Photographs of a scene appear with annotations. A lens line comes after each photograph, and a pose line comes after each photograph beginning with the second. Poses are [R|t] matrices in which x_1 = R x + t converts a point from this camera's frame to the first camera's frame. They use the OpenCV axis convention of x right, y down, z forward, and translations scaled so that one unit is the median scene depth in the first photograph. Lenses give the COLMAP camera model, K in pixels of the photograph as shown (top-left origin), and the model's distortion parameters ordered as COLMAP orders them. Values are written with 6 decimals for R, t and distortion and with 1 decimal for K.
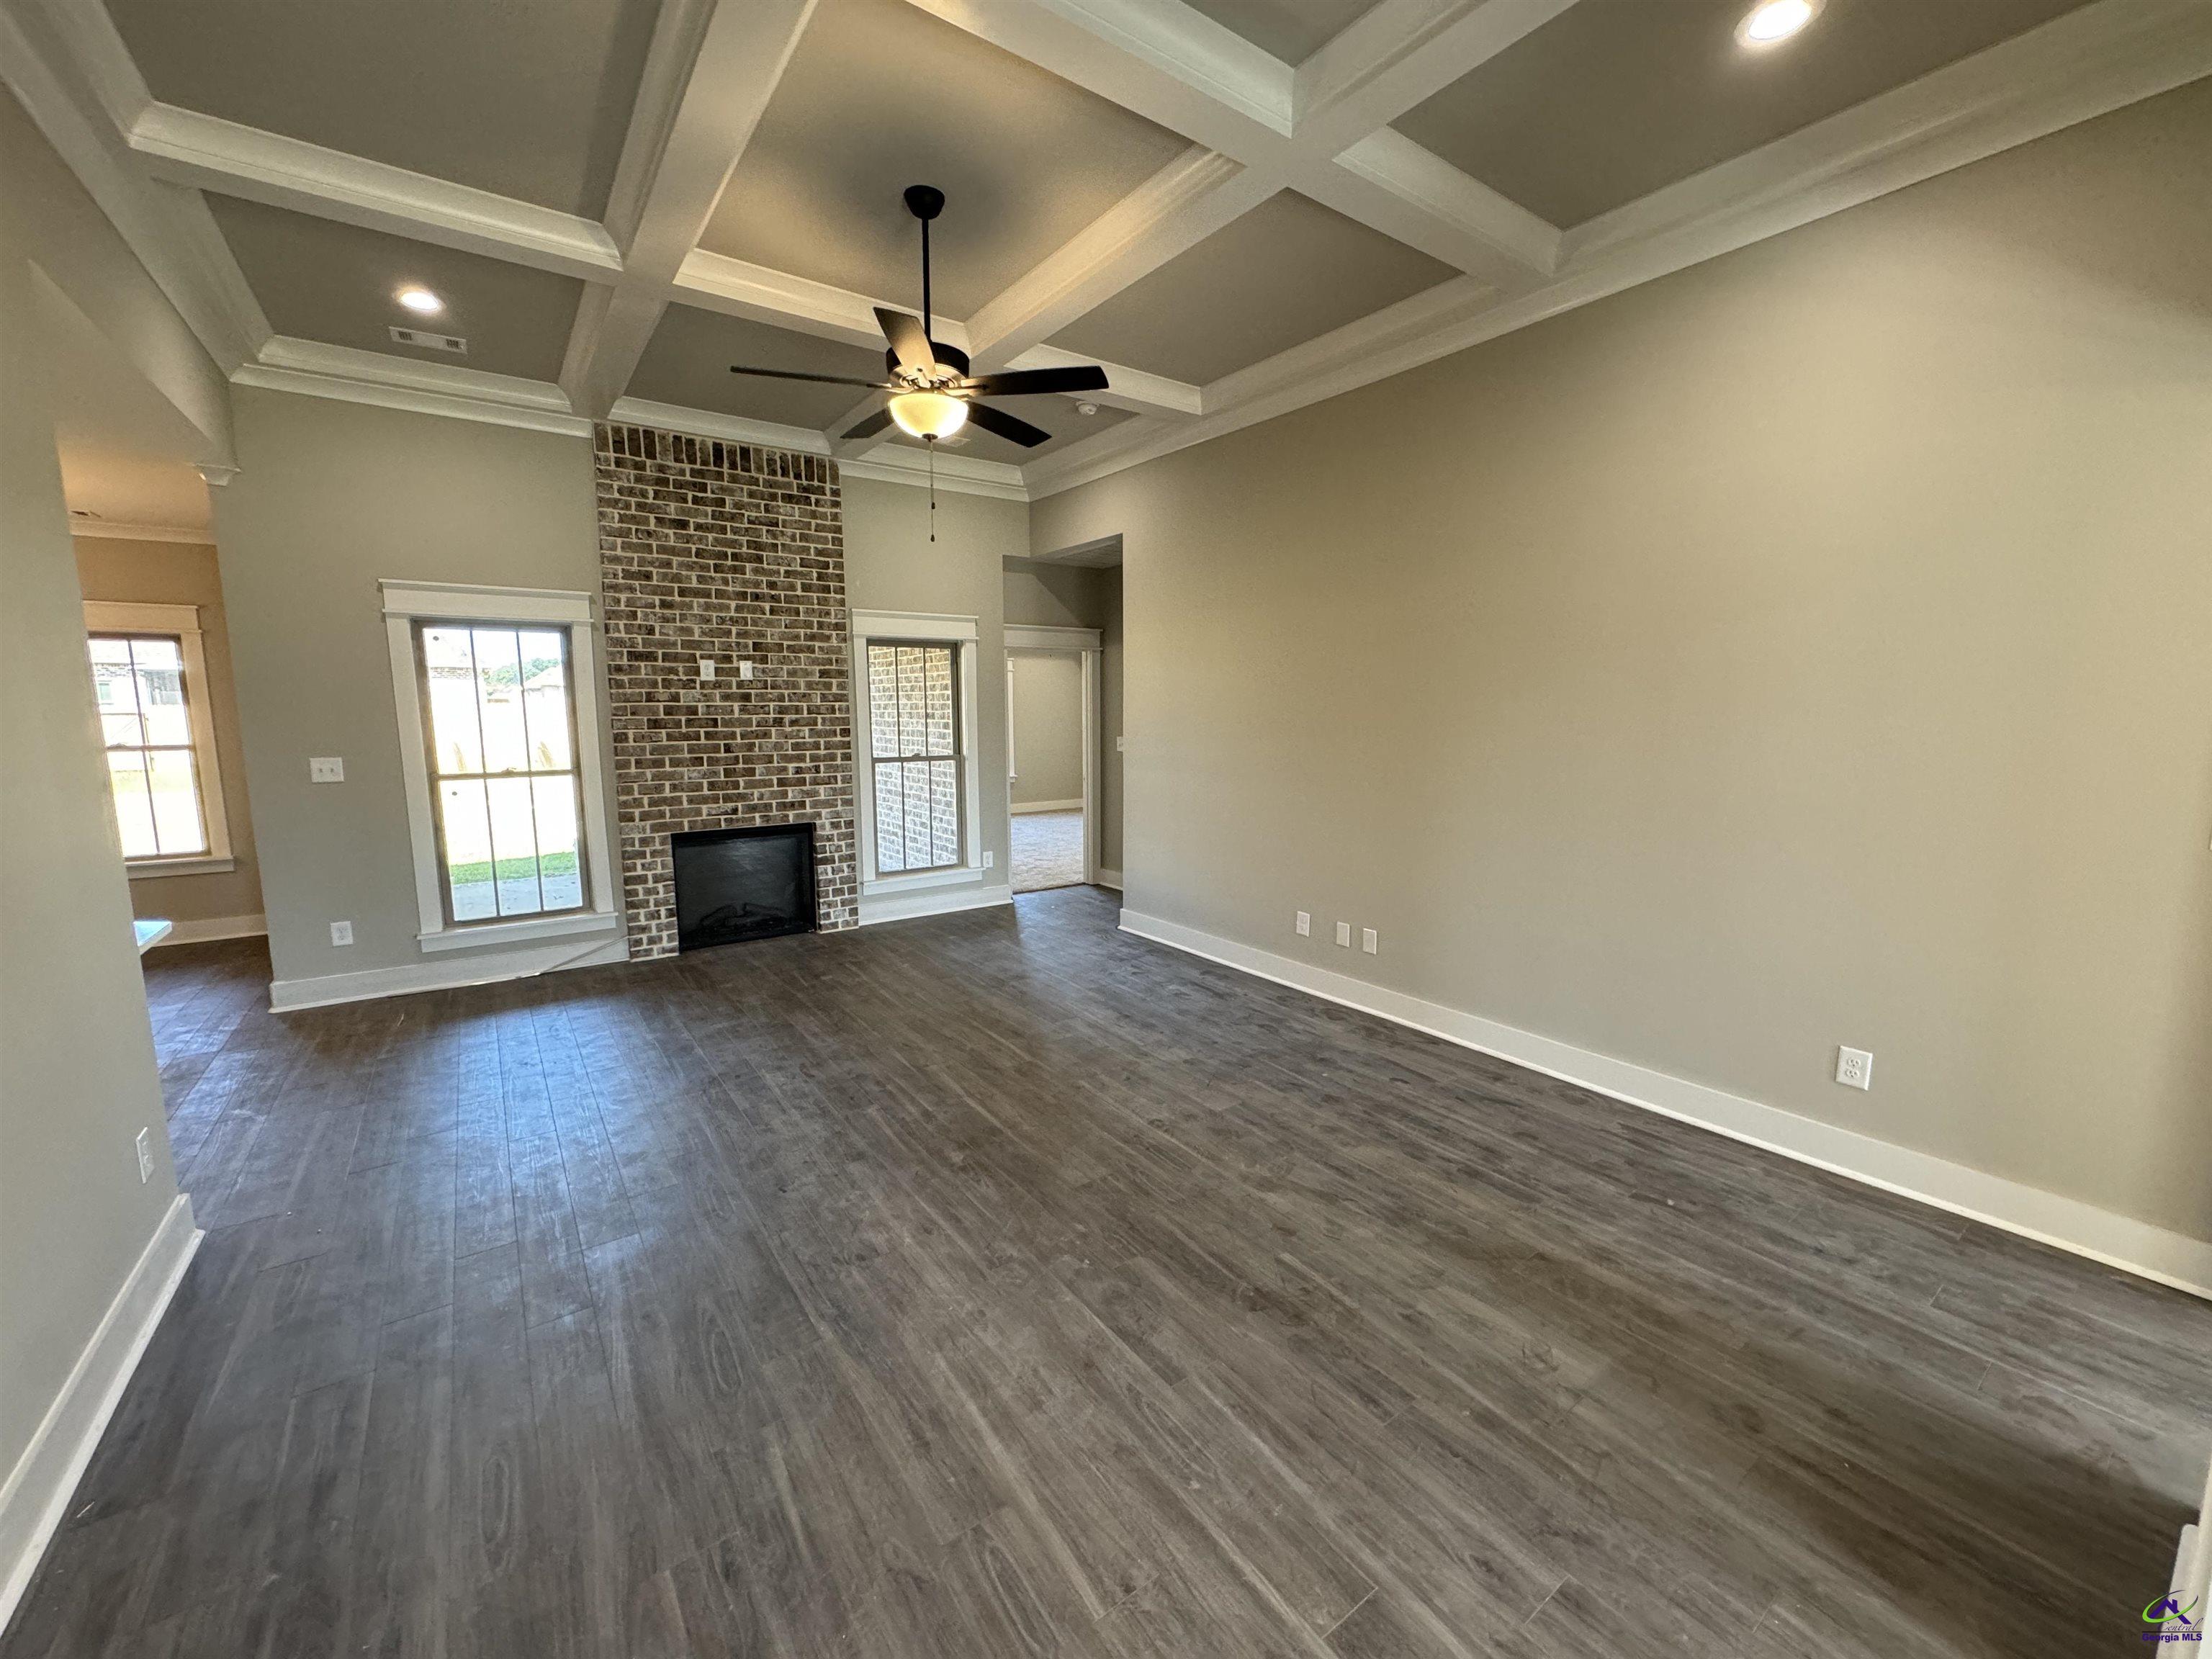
lens RADIAL K [[880.6, 0, 1098.4], [0, 880.6, 822.9], [0, 0, 1]] dist [-0.003472, 0.000950]
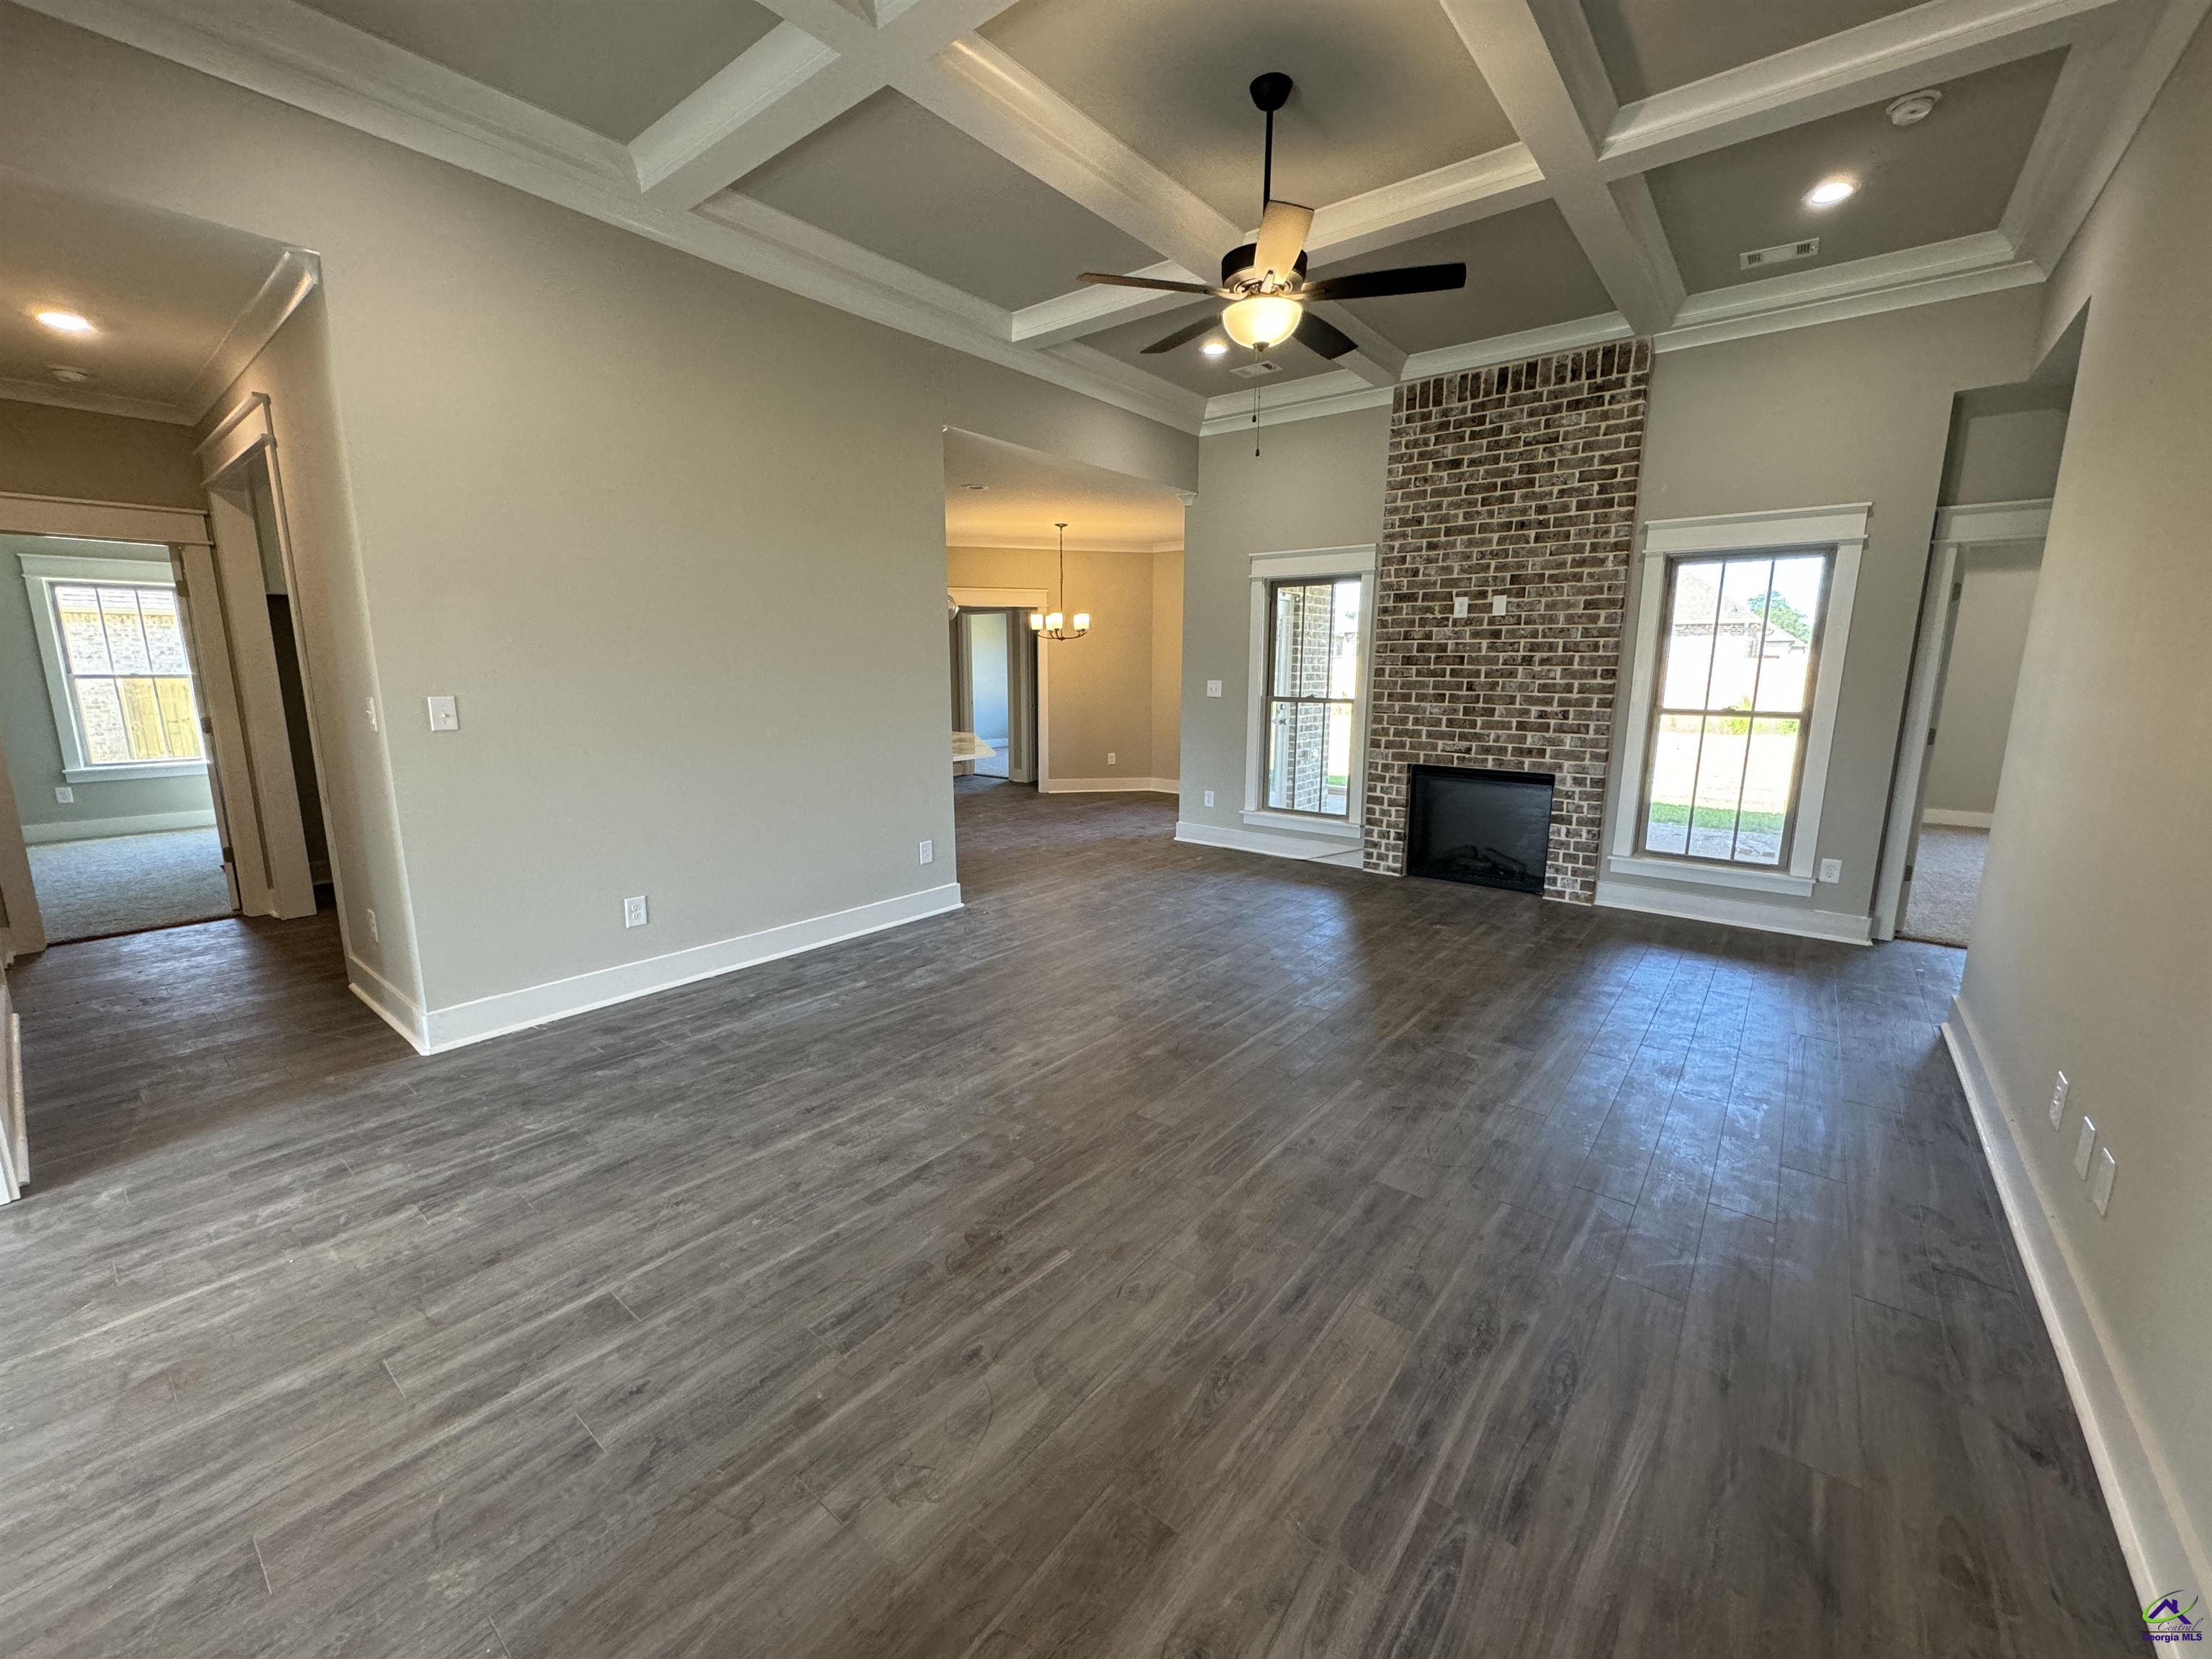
lens RADIAL K [[880.6, 0, 1118.1], [0, 880.6, 826.1], [0, 0, 1]] dist [-0.003472, 0.000950]
pose [[0.275735, 0.177715, -0.944663, 0.469592], [-0.131627, 0.980484, 0.146033, -0.024582], [0.952179, 0.084076, 0.293746, 0.369566]]
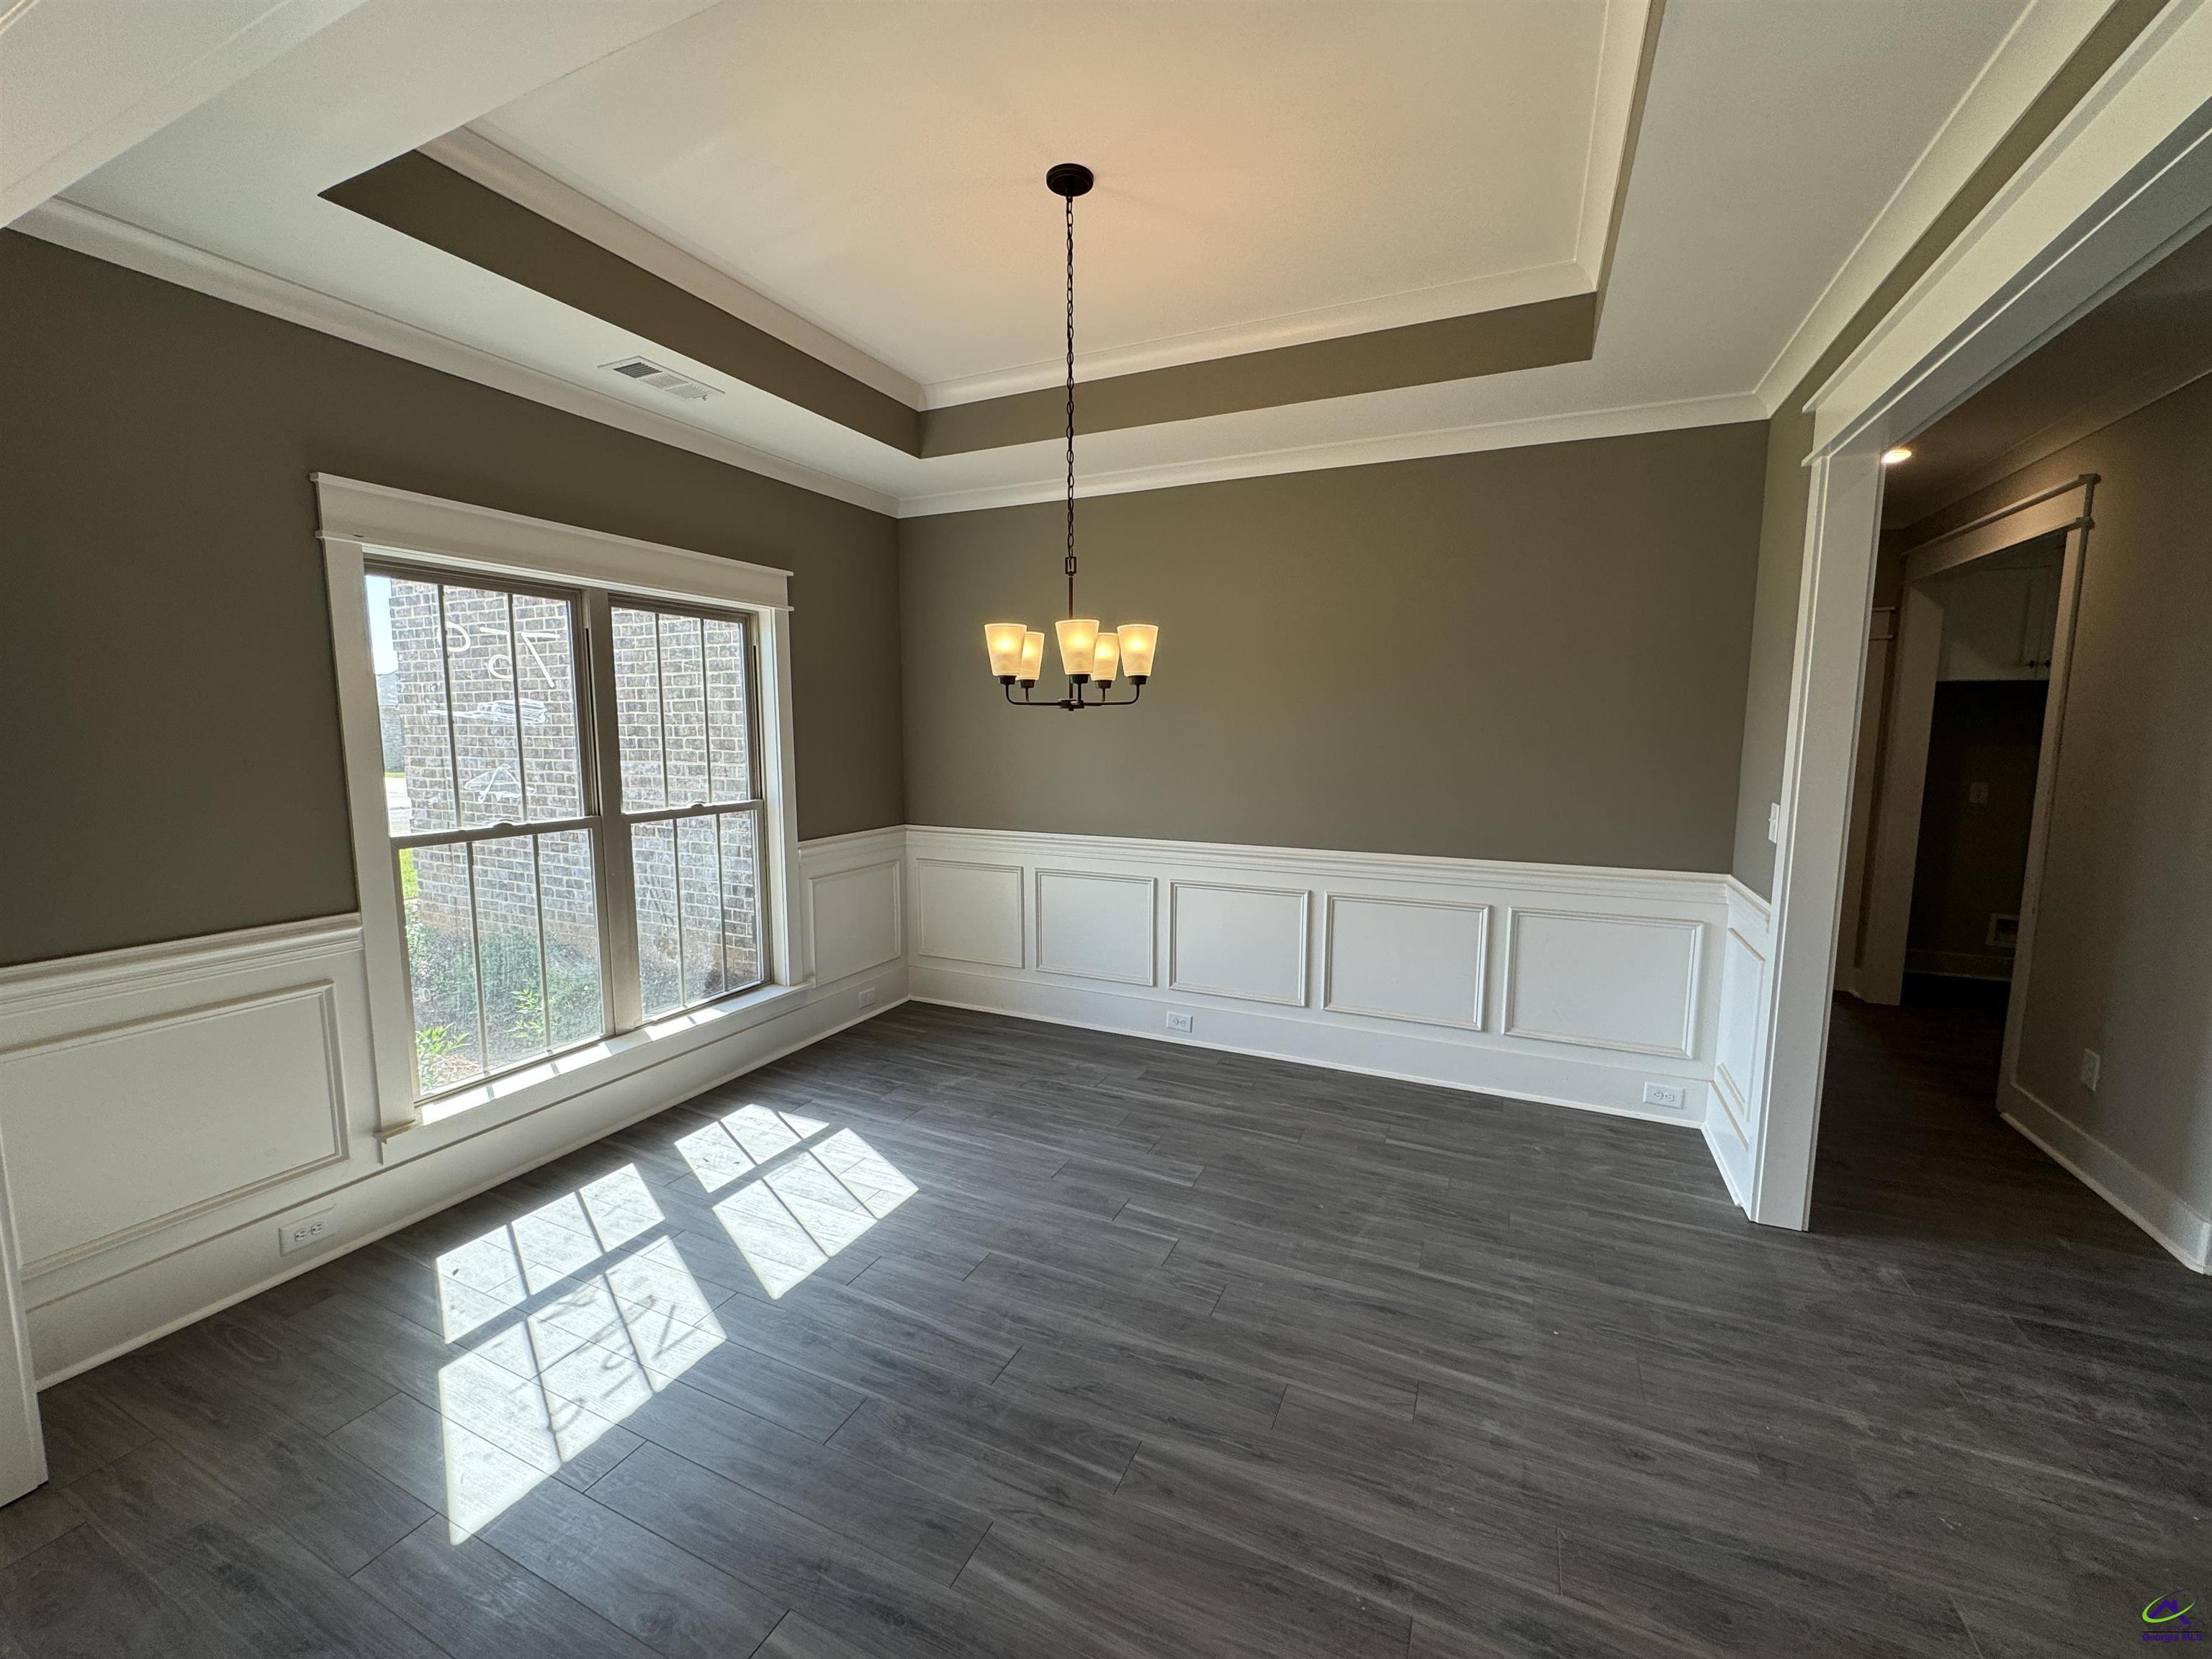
lens RADIAL K [[880.6, 0, 1101.2], [0, 880.6, 826.5], [0, 0, 1]] dist [-0.003472, 0.000950]
pose [[-0.872007, 0.053928, -0.486514, 0.524118], [-0.067629, 0.971107, 0.228860, -0.018531], [0.484799, 0.232470, -0.843165, 0.157642]]
